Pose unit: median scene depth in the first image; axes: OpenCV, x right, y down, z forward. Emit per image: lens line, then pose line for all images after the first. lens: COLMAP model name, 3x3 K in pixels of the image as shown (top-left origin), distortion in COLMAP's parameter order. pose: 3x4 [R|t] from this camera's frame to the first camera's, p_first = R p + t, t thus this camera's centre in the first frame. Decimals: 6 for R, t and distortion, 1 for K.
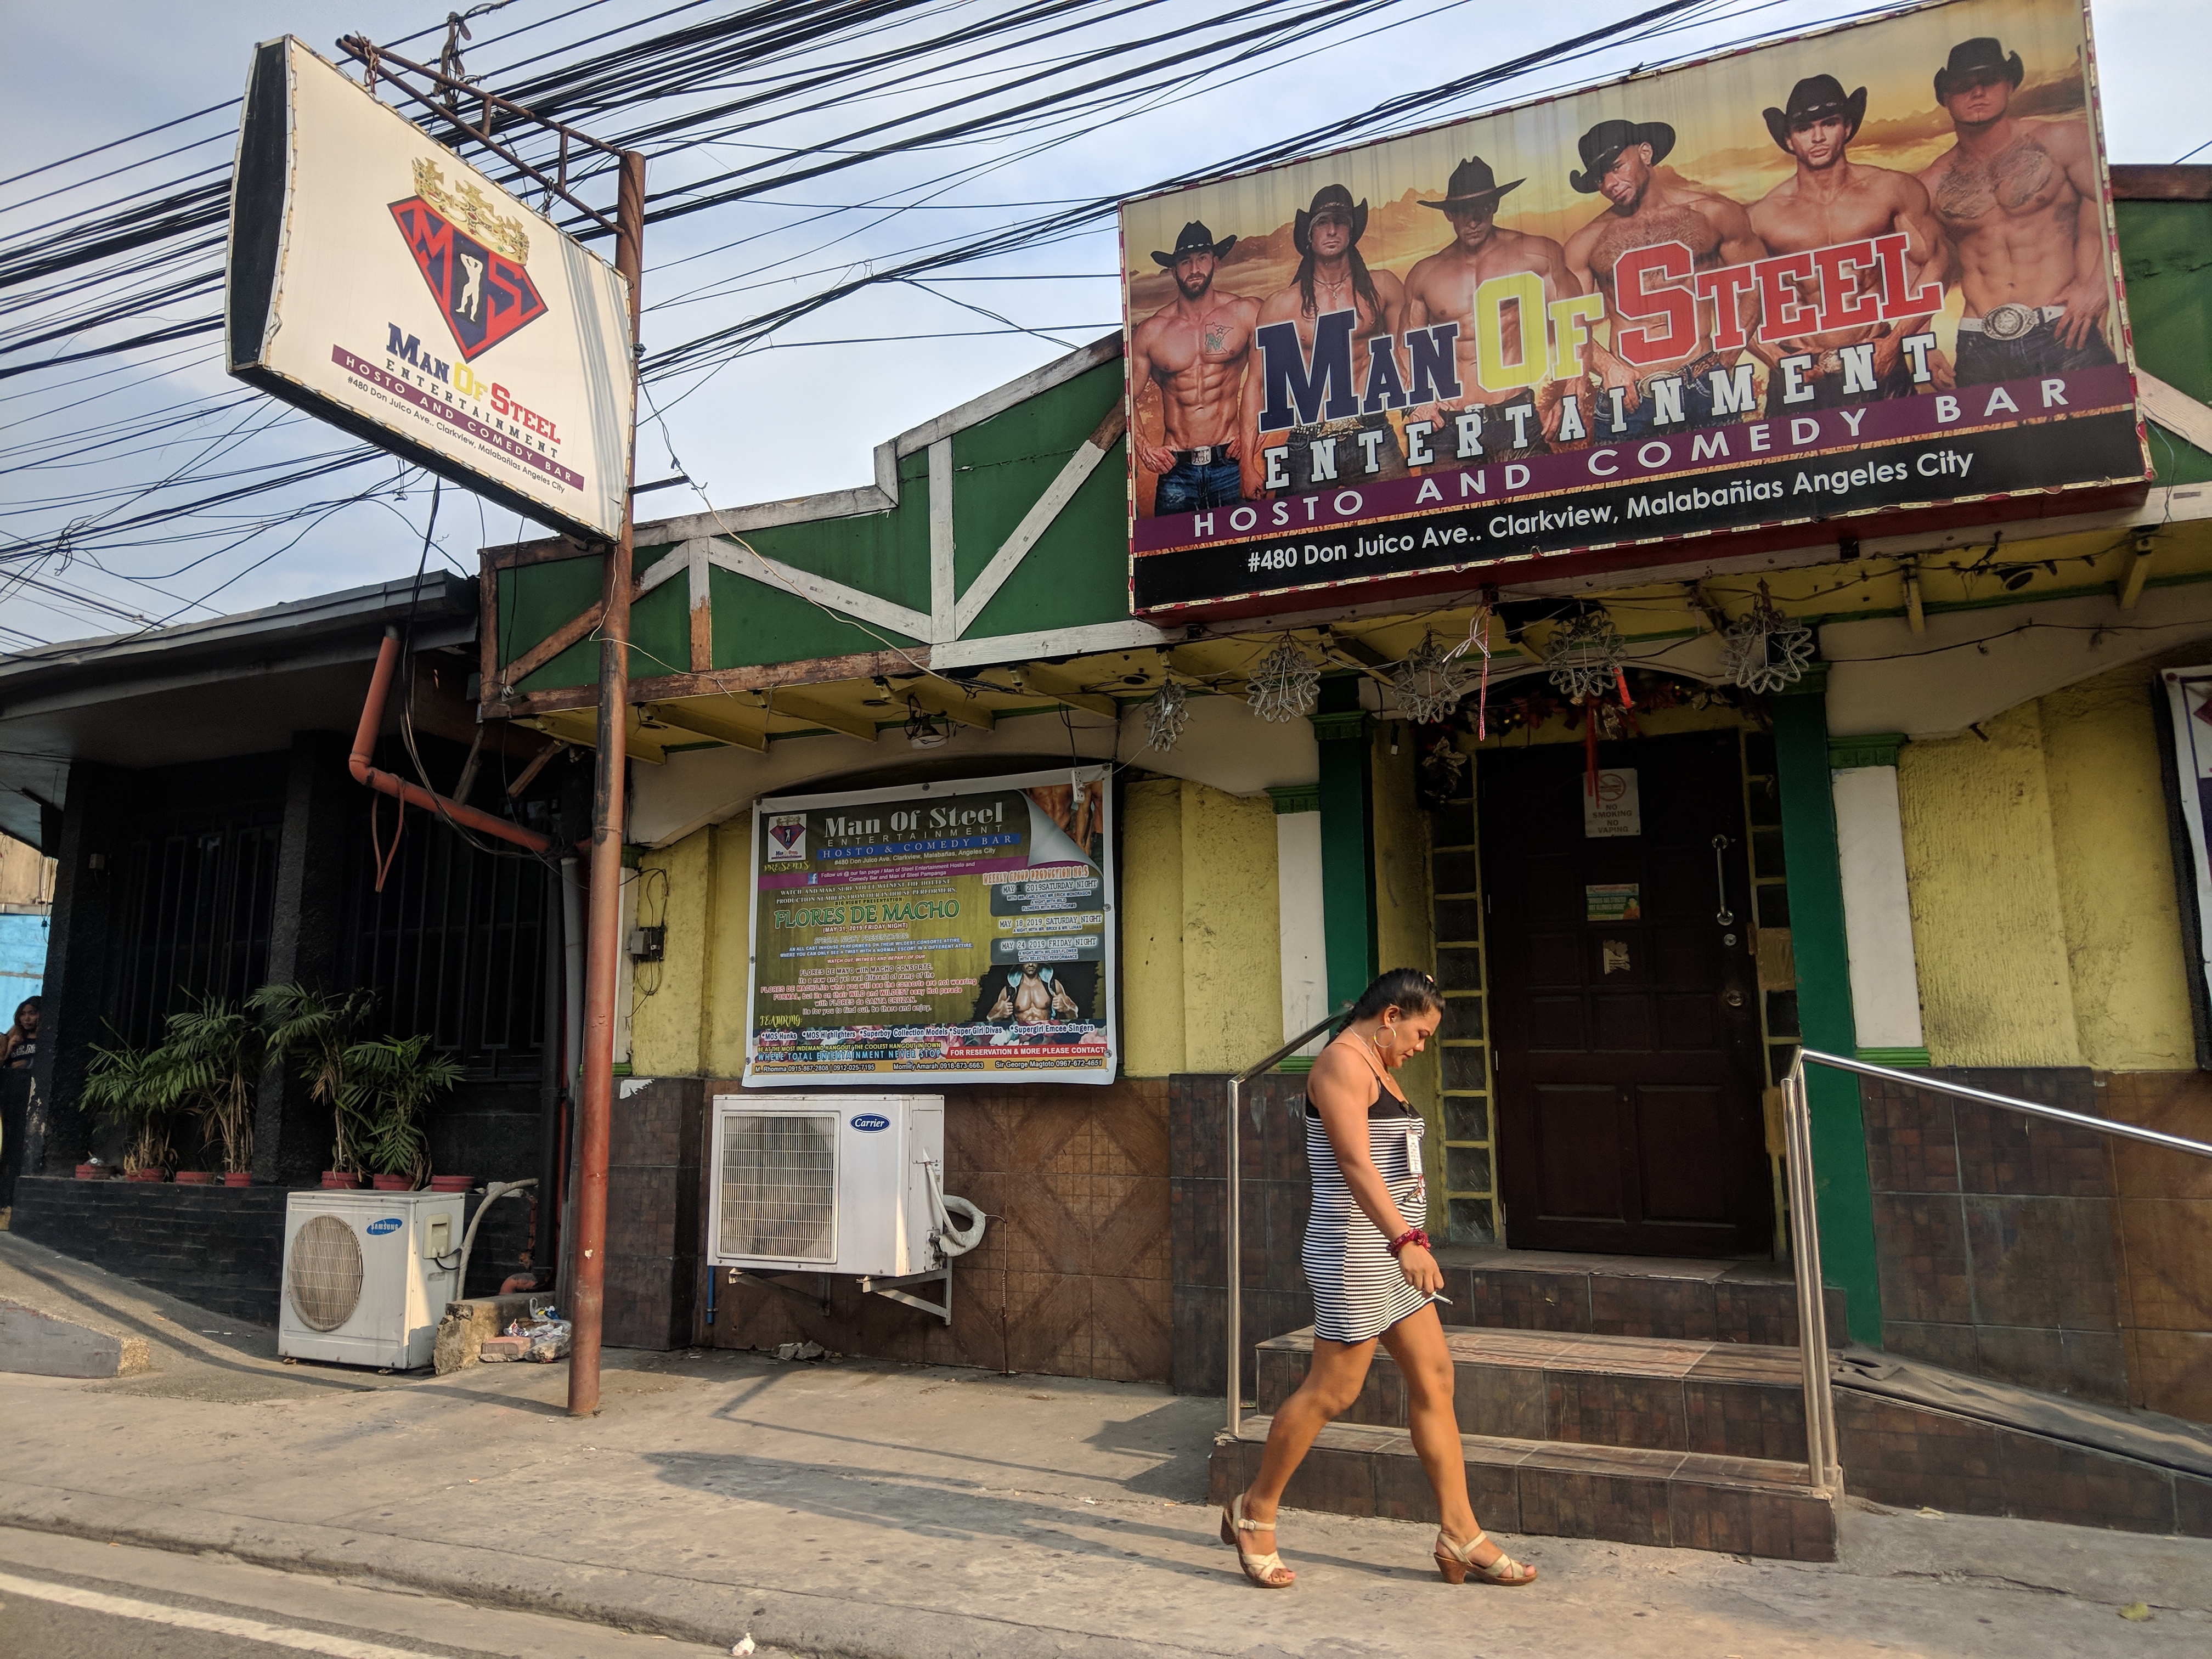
lens RADIAL K [[1679.4, 0, 1088.9], [0, 1679.4, 839.6], [0, 0, 1]] dist [0.037376, -0.055117]
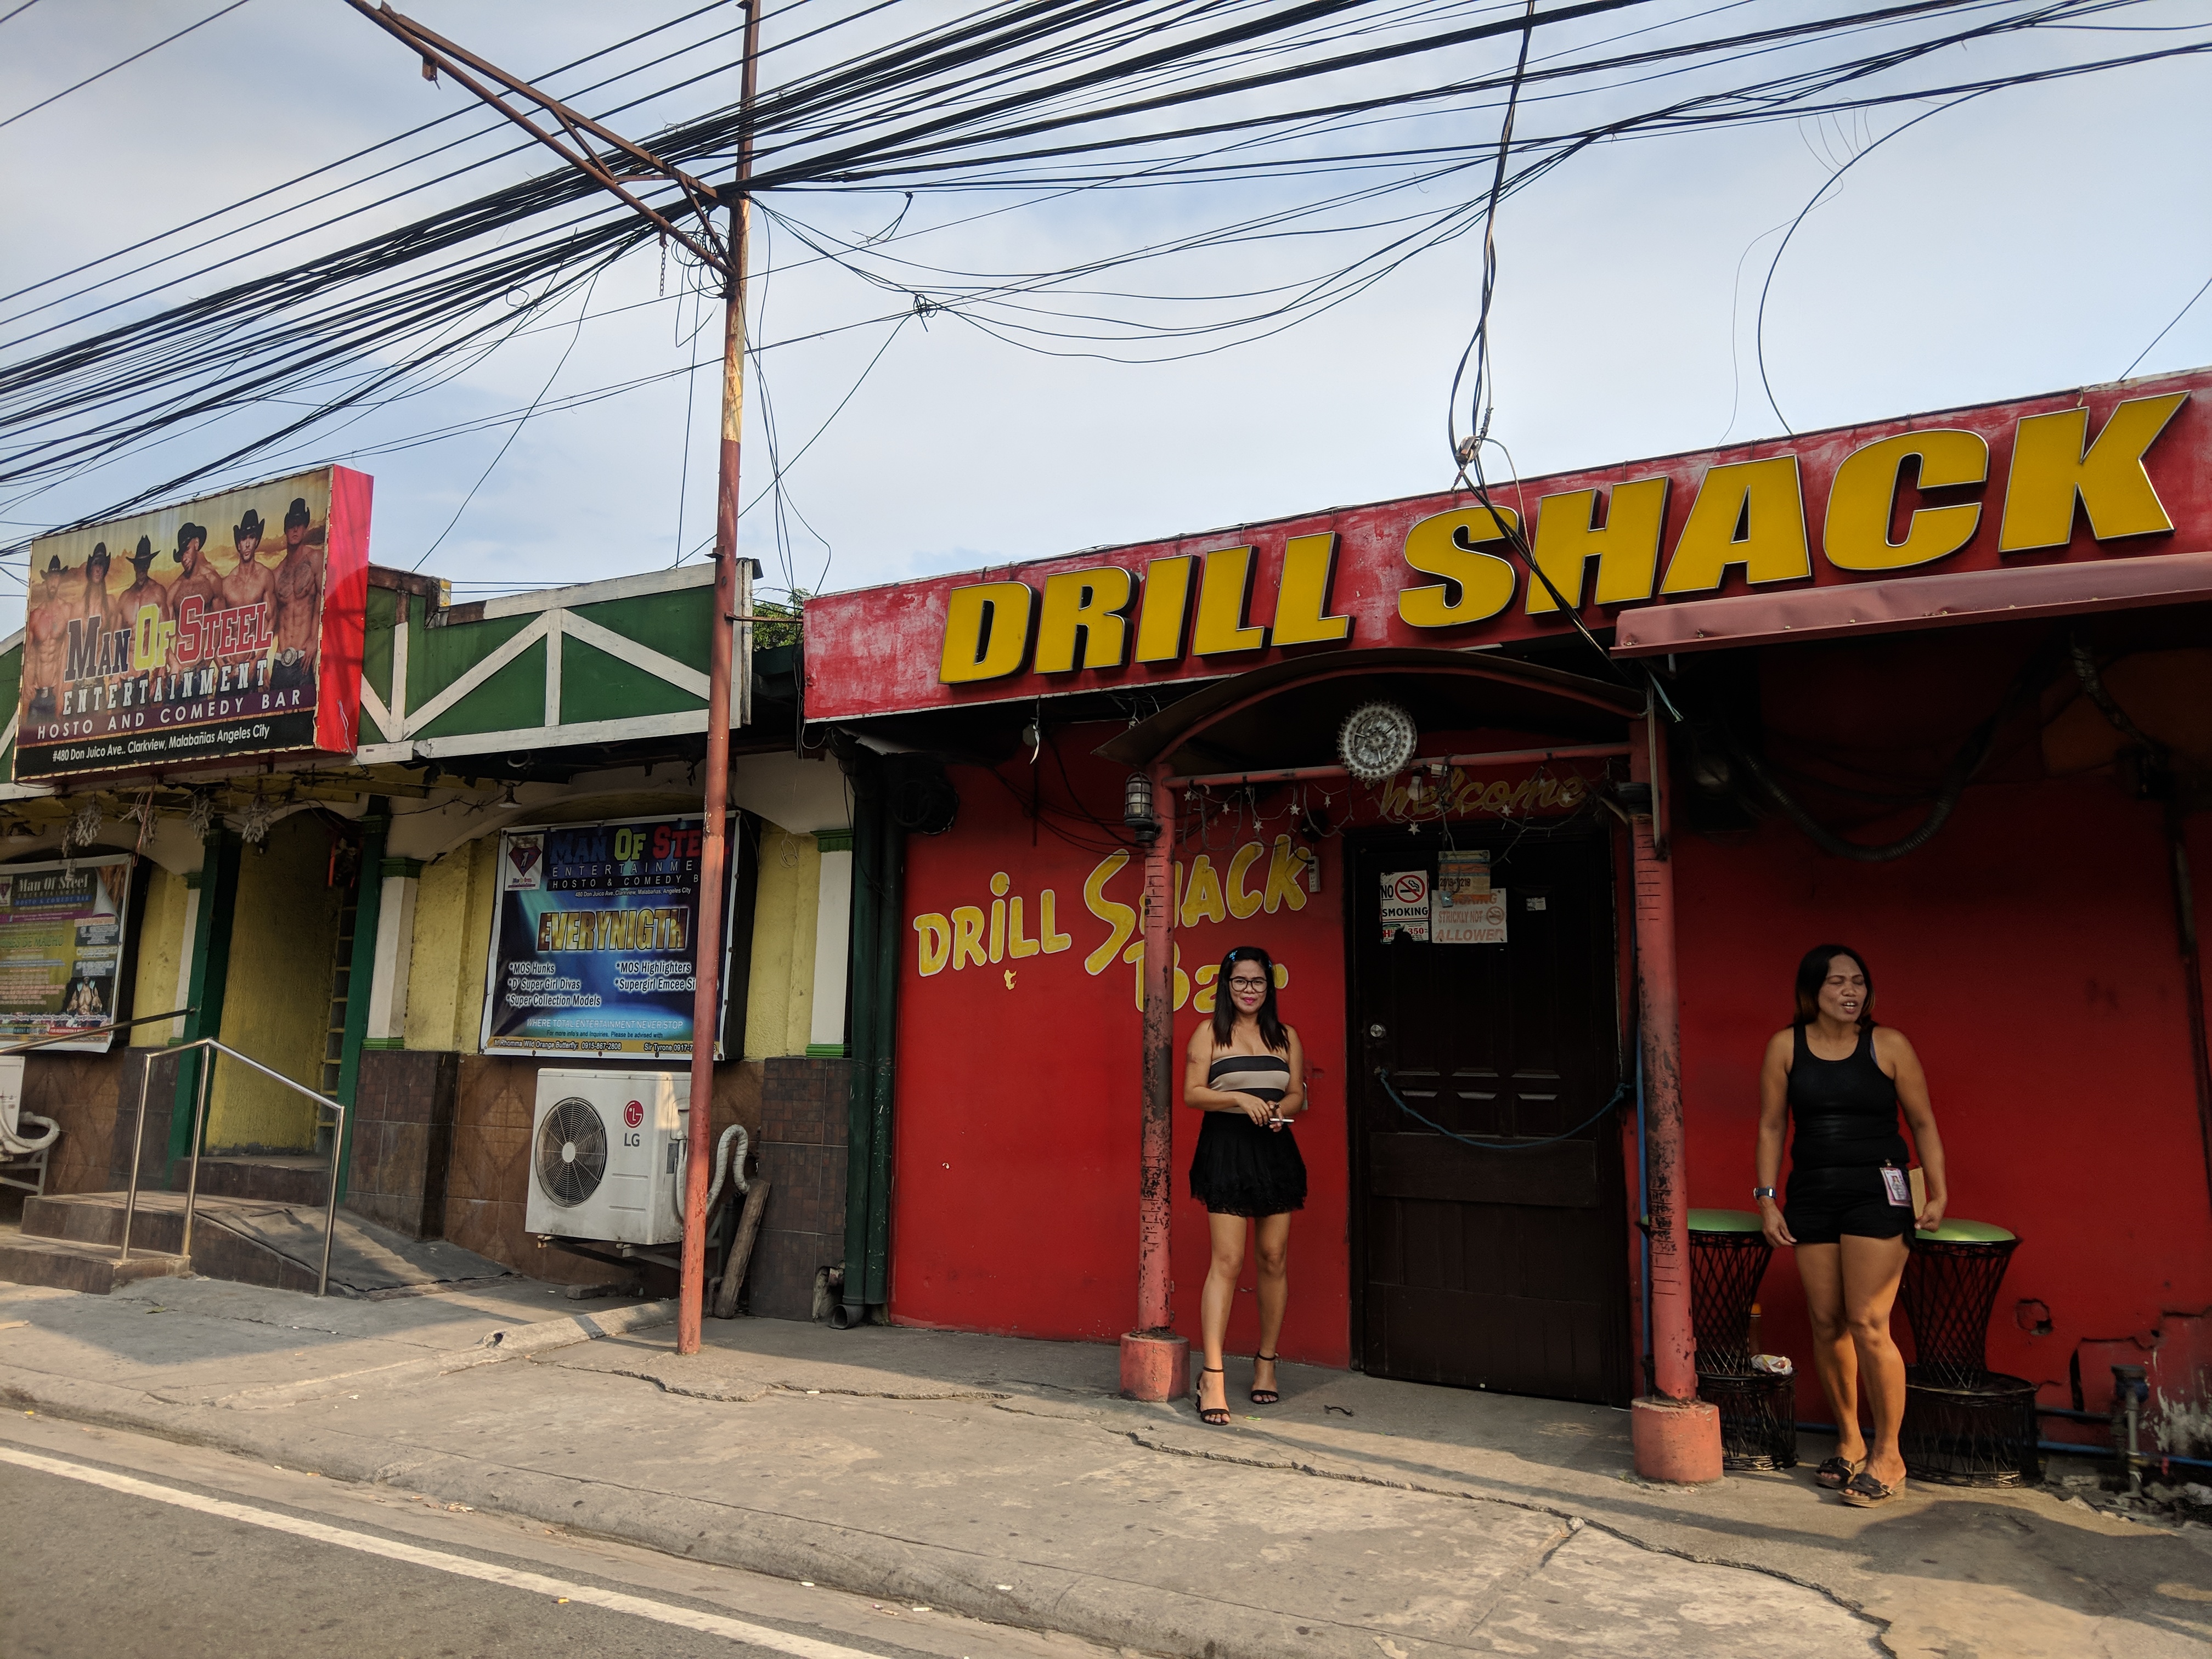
lens RADIAL K [[1679.4, 0, 1106.3], [0, 1679.4, 831.3], [0, 0, 1]] dist [0.037376, -0.055117]
pose [[0.996548, 0.008825, -0.082550, 1.436550], [-0.007642, 0.999864, 0.014636, -0.130200], [0.082668, -0.013954, 0.996479, -0.719788]]
